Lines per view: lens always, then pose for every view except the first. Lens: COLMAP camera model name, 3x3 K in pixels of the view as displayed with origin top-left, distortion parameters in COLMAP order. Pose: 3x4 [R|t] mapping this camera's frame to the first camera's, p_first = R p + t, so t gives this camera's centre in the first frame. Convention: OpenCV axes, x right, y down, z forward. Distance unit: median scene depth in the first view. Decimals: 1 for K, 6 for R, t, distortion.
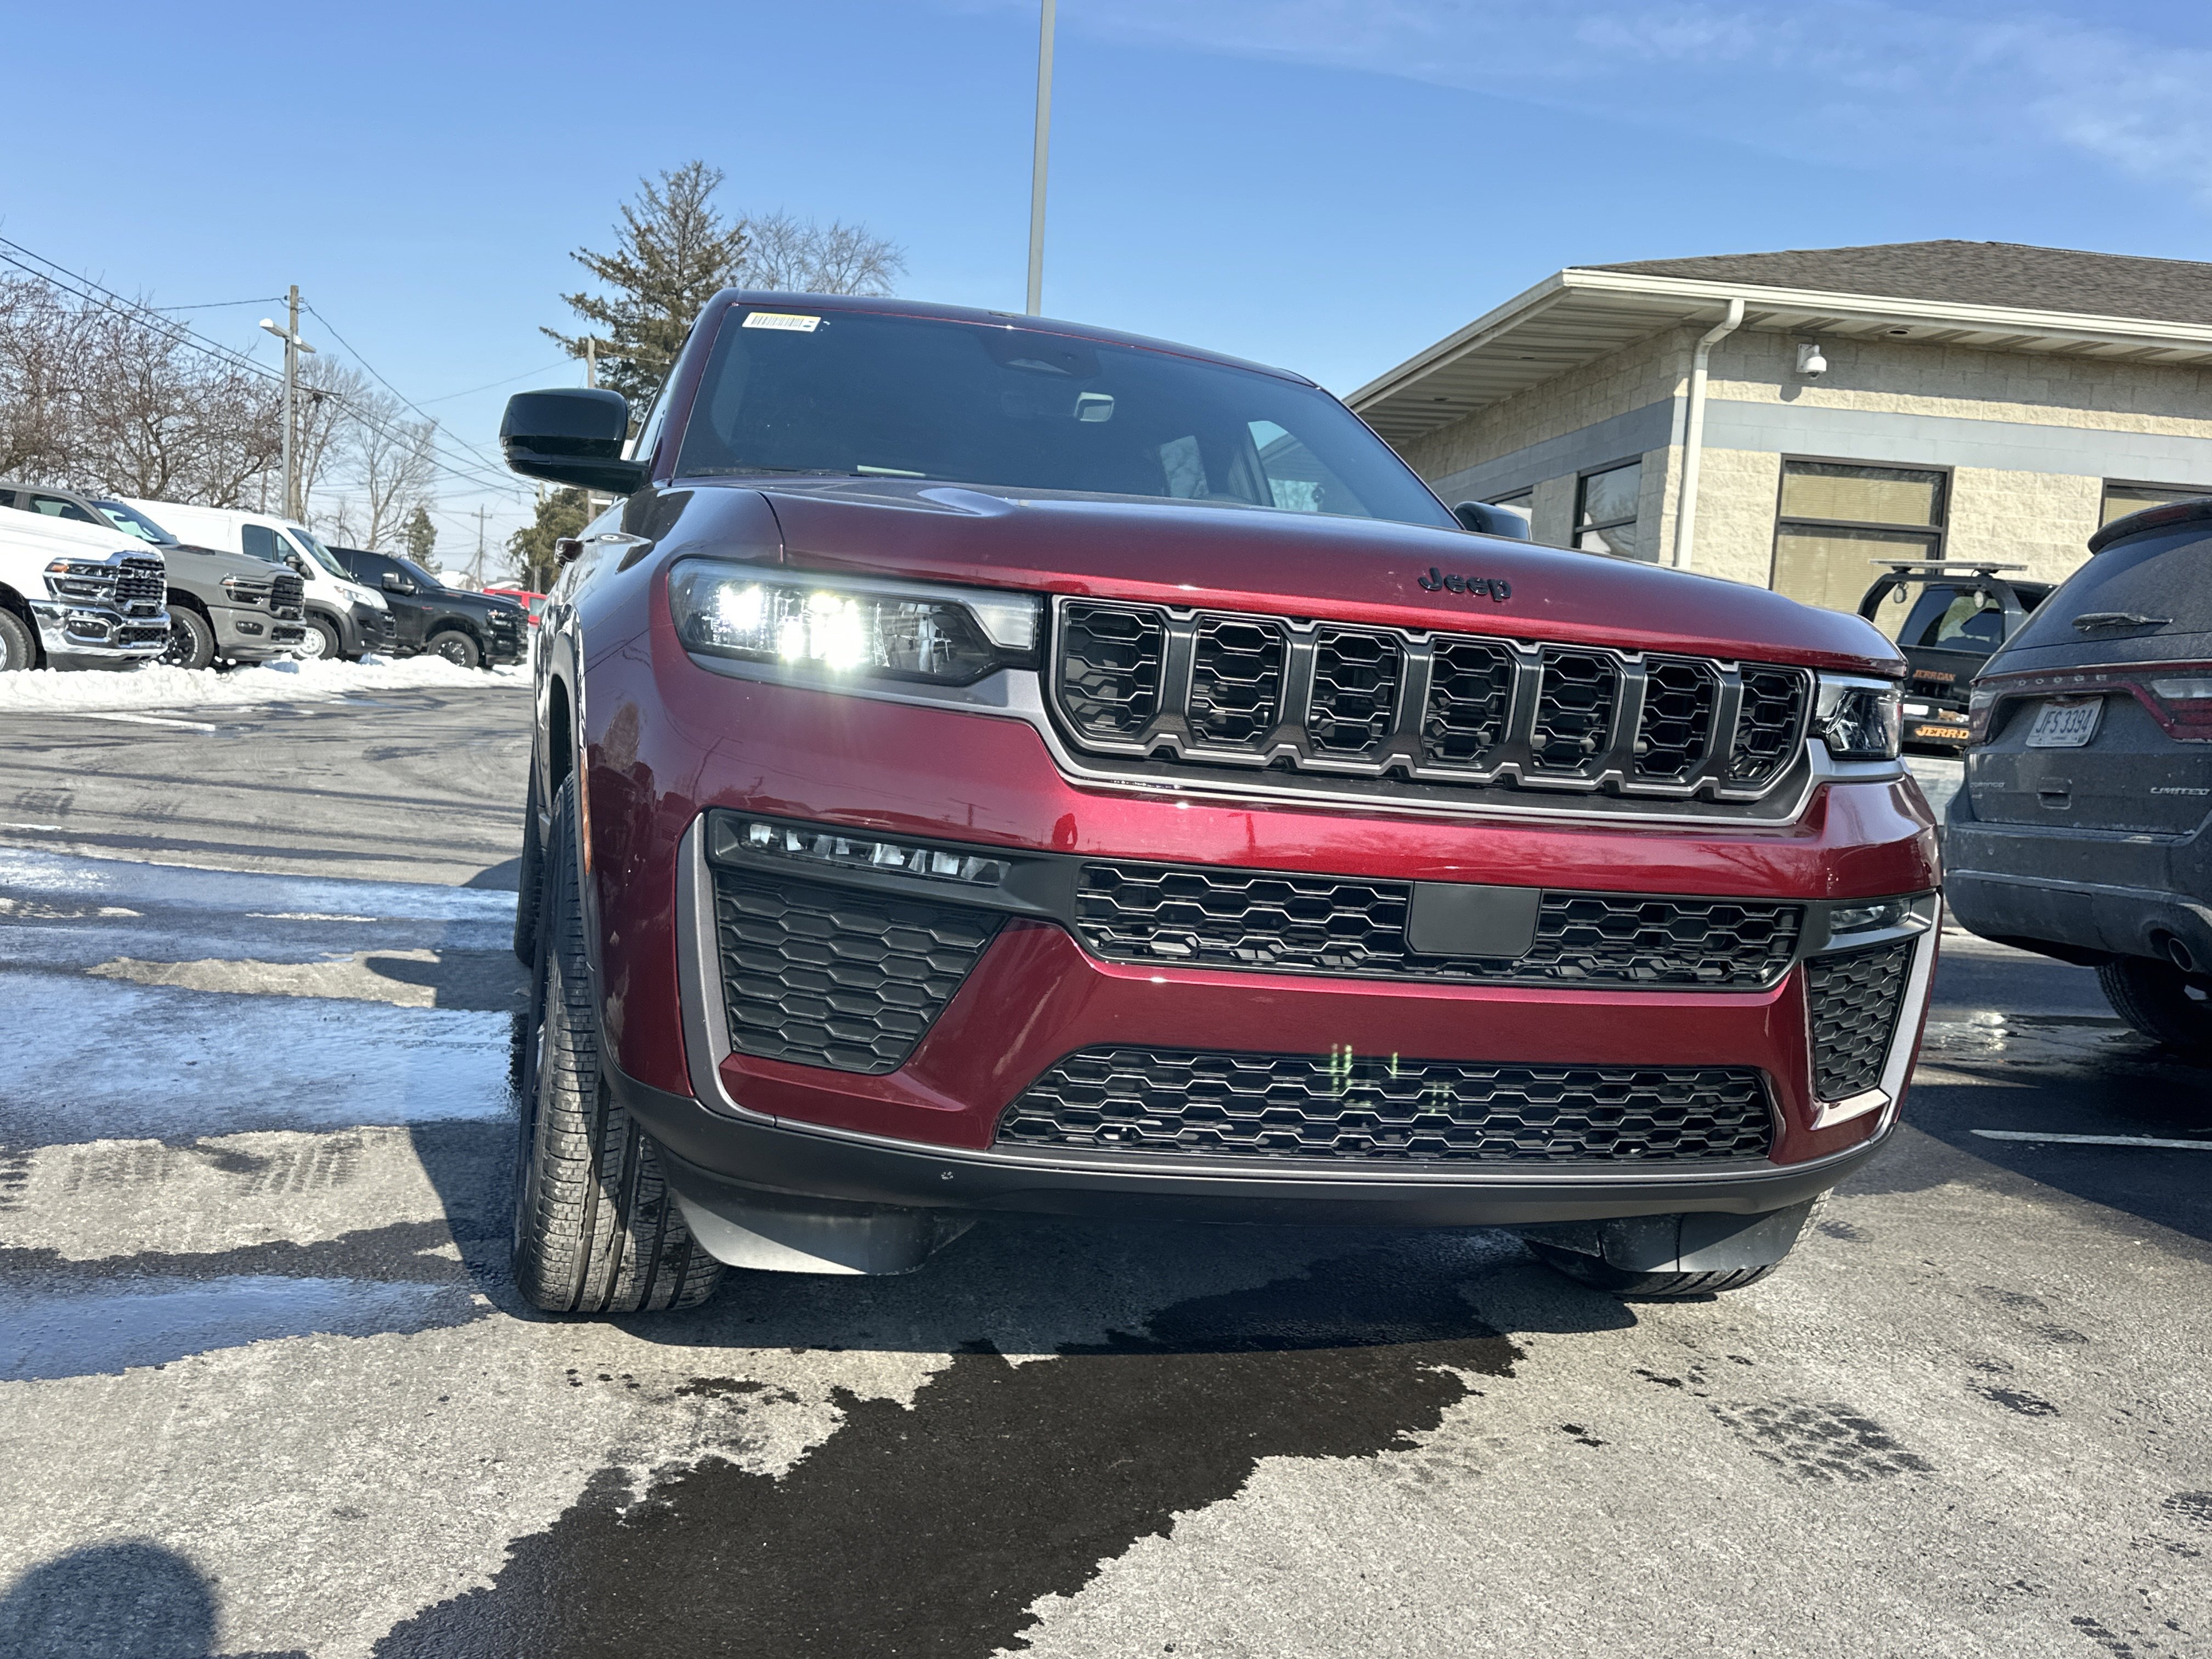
lens RADIAL K [[1890.0, 0, 1081.7], [0, 1890.0, 841.0], [0, 0, 1]] dist [0.115767, -0.191082]
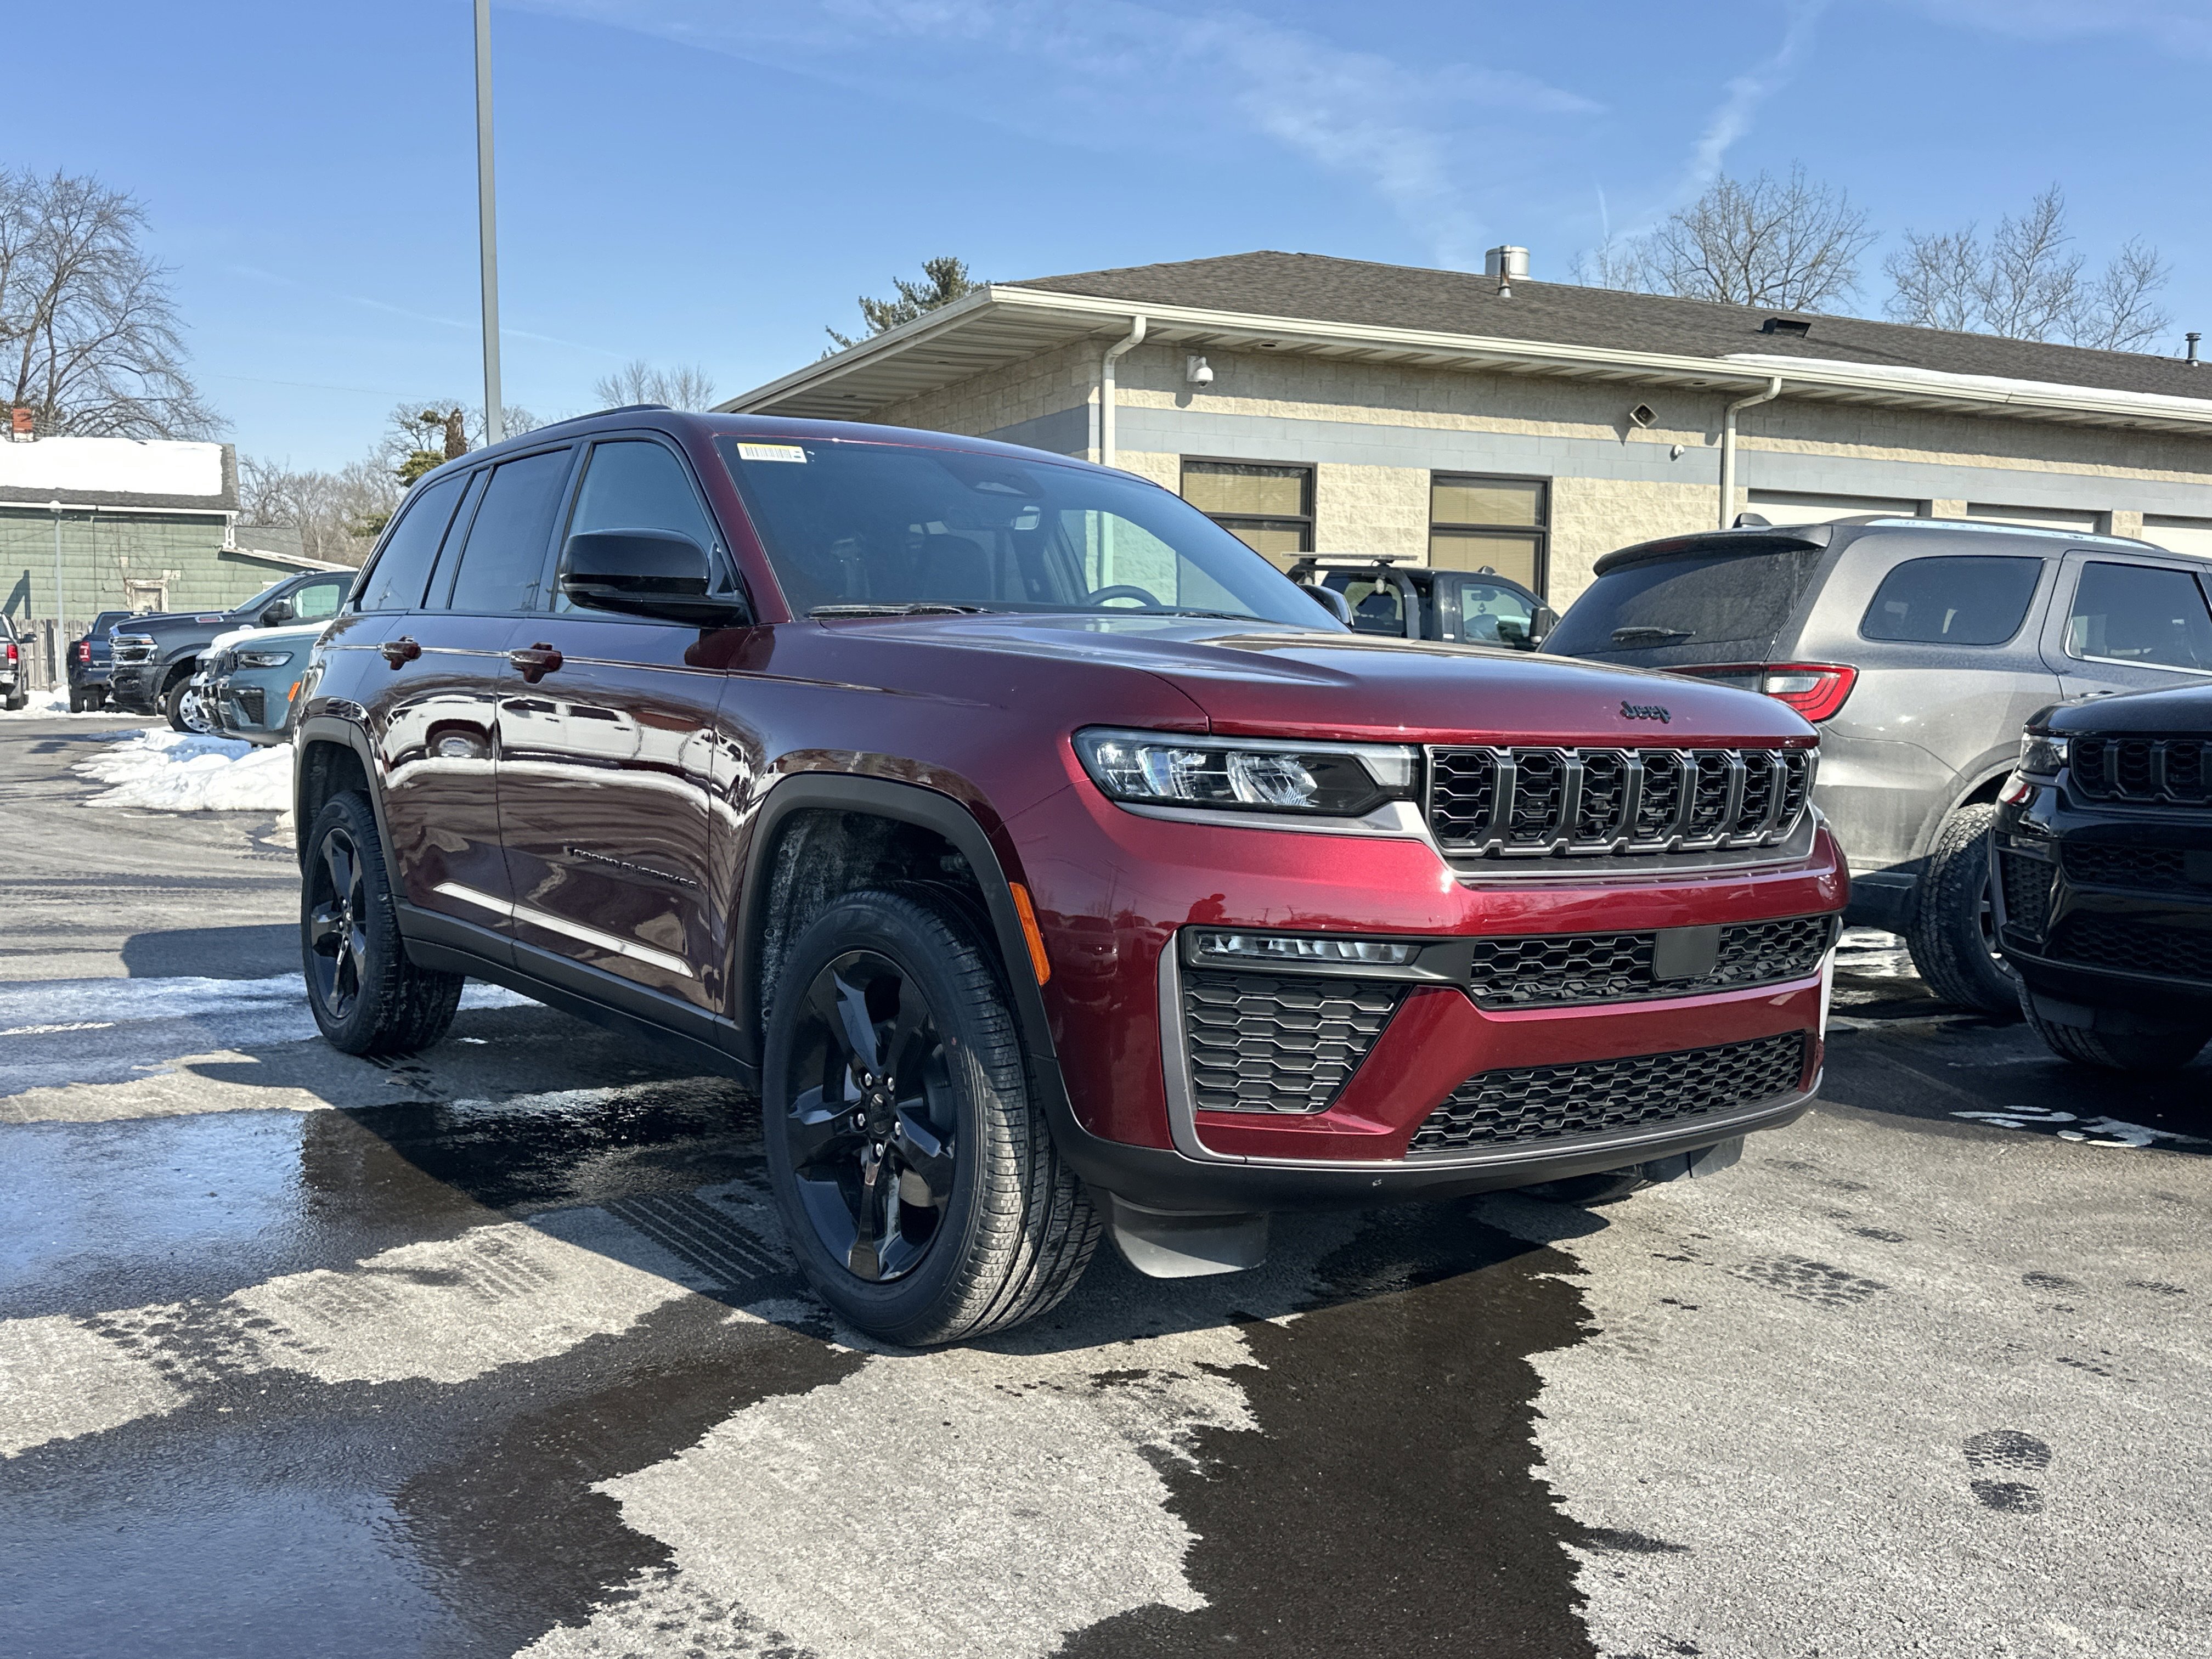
lens RADIAL K [[1890.0, 0, 1073.9], [0, 1890.0, 849.2], [0, 0, 1]] dist [0.115767, -0.191082]
pose [[0.937175, -0.085868, 0.338128, -0.089681], [0.078955, 0.996292, 0.034172, -0.015286], [-0.339809, -0.005328, 0.940480, -0.023623]]
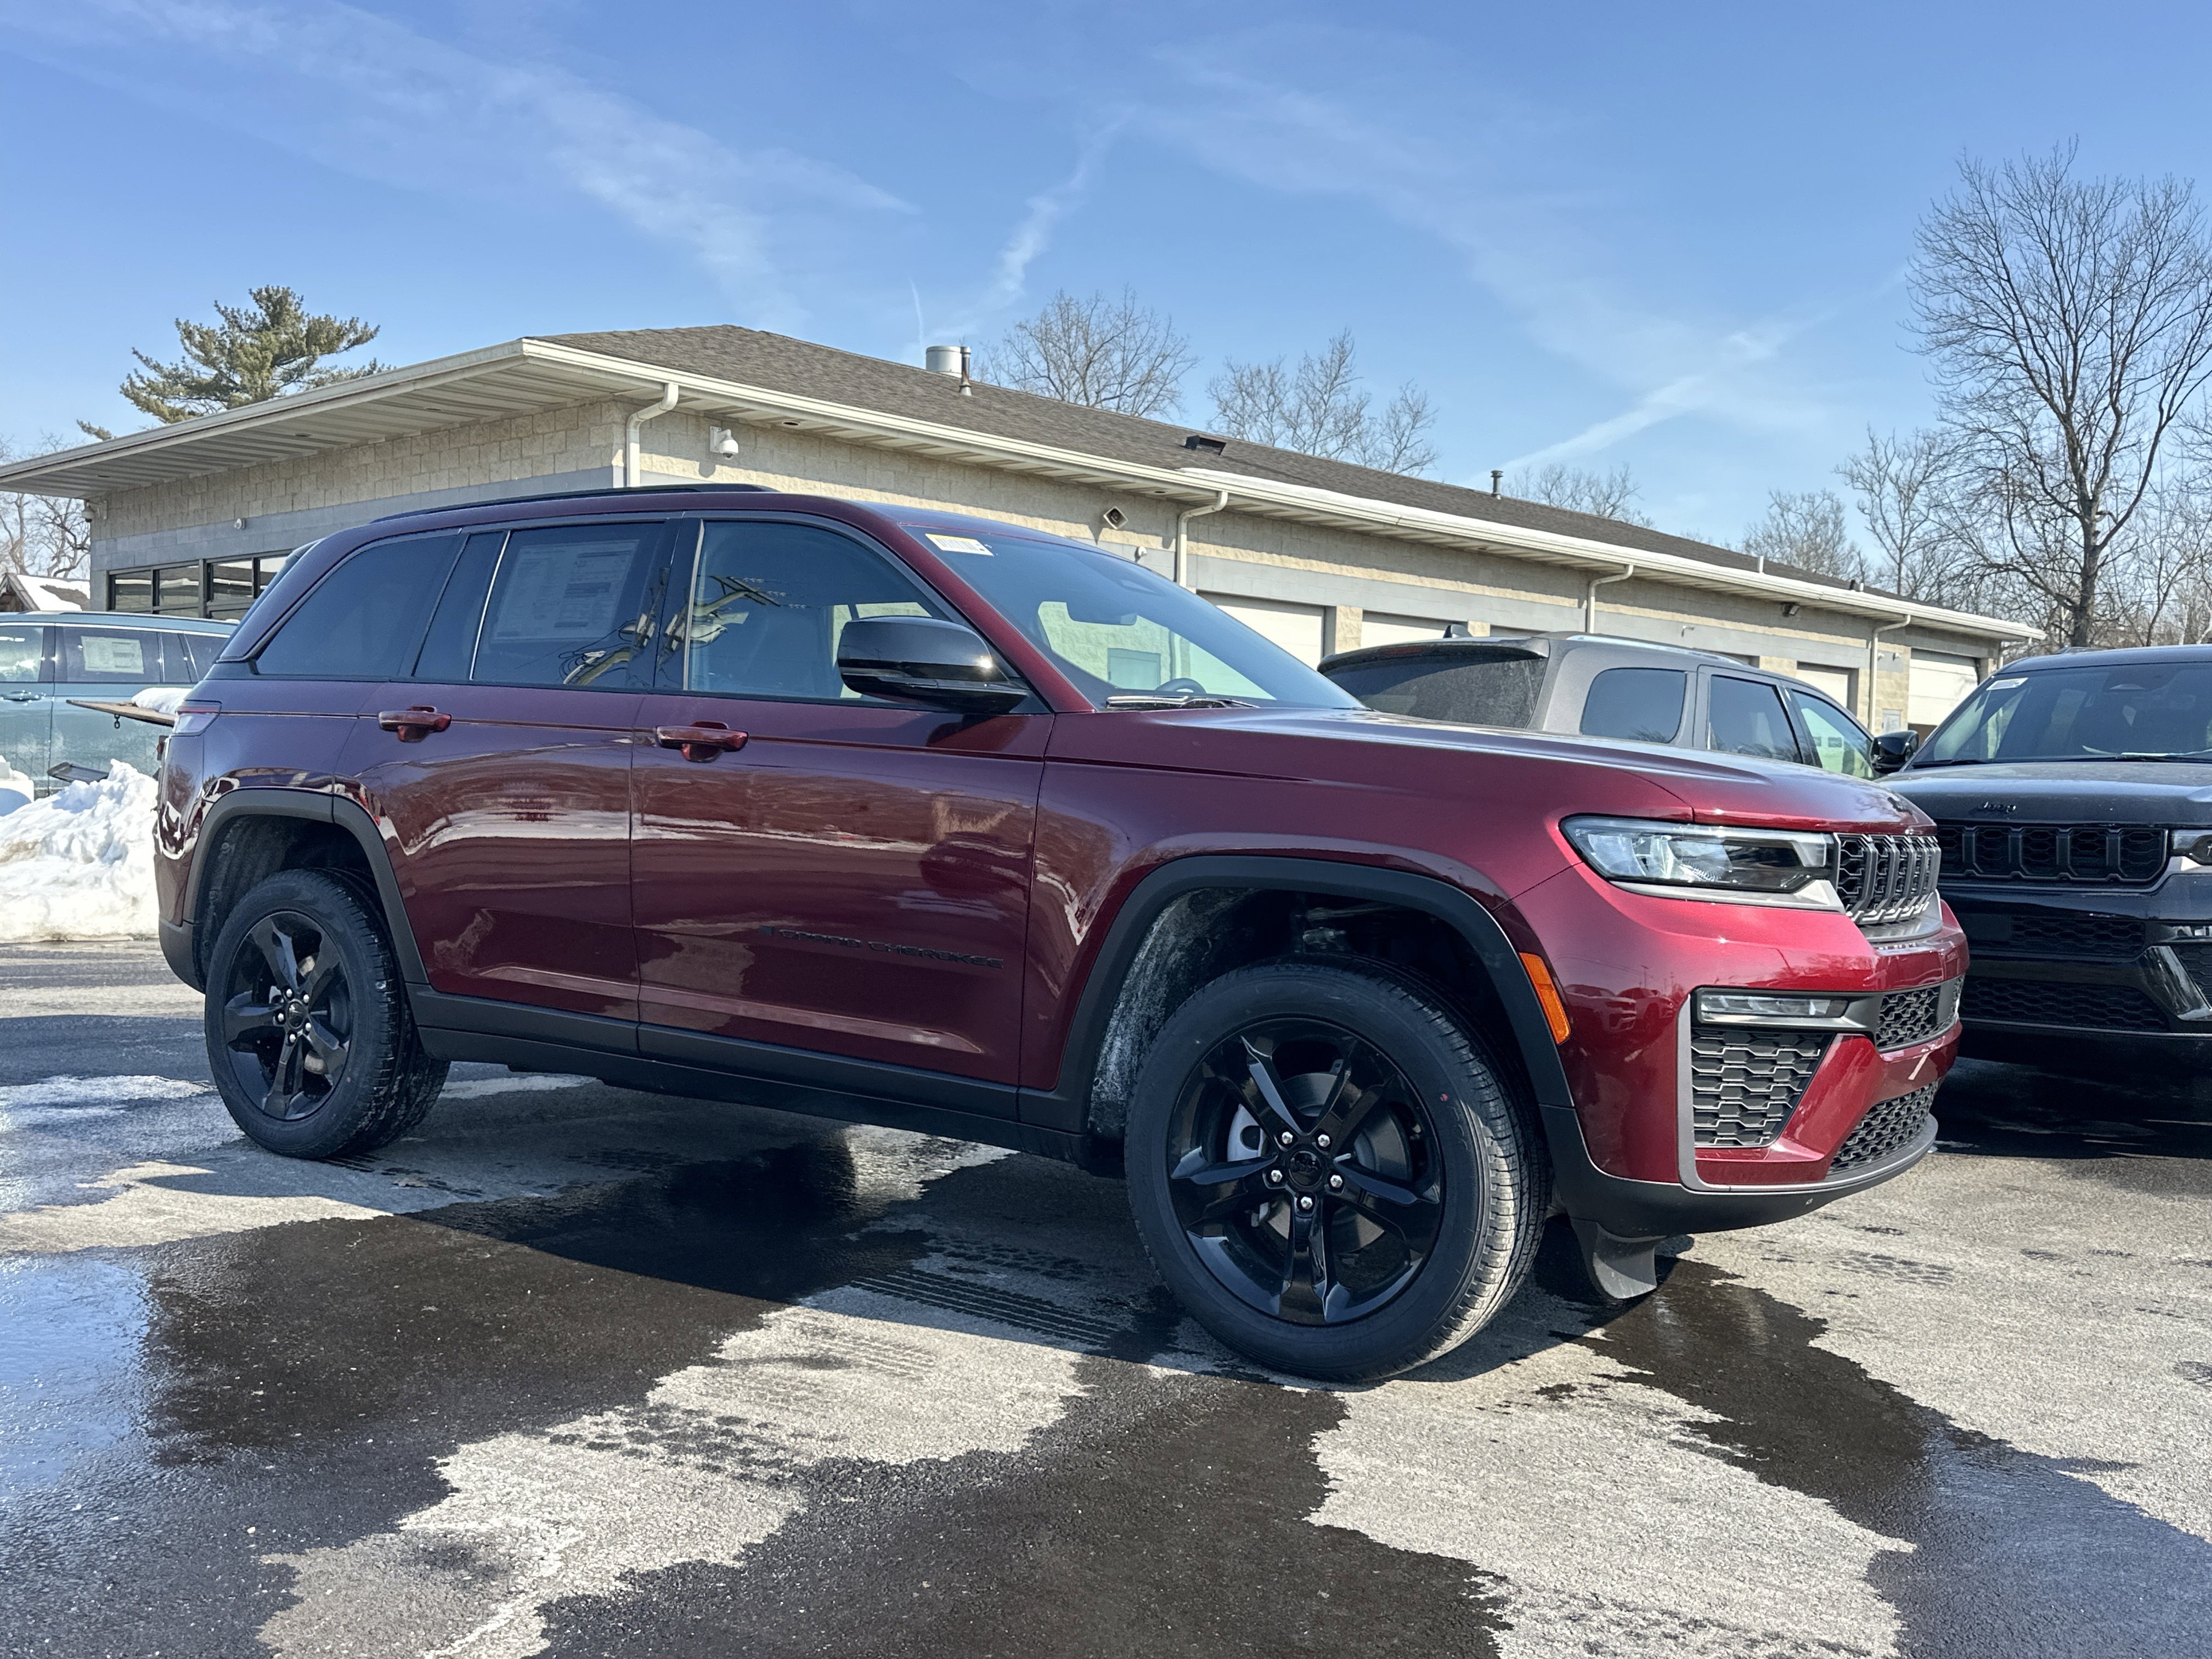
lens RADIAL K [[1890.0, 0, 1074.9], [0, 1890.0, 877.7], [0, 0, 1]] dist [0.115767, -0.191082]
pose [[0.764189, -0.081705, 0.639796, -0.196179], [0.074052, 0.996499, 0.038808, -0.025471], [-0.640727, 0.017721, 0.767564, 0.020329]]
